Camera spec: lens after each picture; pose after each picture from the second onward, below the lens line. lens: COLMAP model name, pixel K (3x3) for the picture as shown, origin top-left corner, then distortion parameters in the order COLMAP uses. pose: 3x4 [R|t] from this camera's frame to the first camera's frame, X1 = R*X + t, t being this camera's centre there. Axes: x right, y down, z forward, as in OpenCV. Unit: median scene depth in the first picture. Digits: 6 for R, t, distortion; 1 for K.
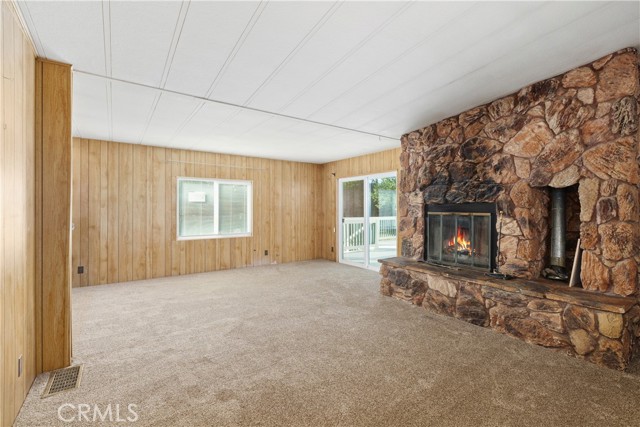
lens RADIAL K [[291.1, 0, 333.0], [0, 291.1, 208.0], [0, 0, 1]] dist [0.006392, -0.005097]
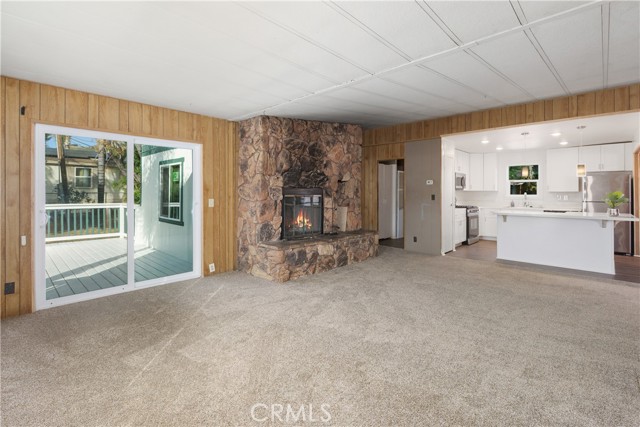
lens RADIAL K [[291.1, 0, 302.6], [0, 291.1, 194.5], [0, 0, 1]] dist [0.006392, -0.005097]
pose [[-0.124348, -0.005082, 0.992226, -0.658790], [-0.005301, 0.999976, 0.004457, 0.006040], [-0.992225, -0.004706, -0.124372, 0.895965]]
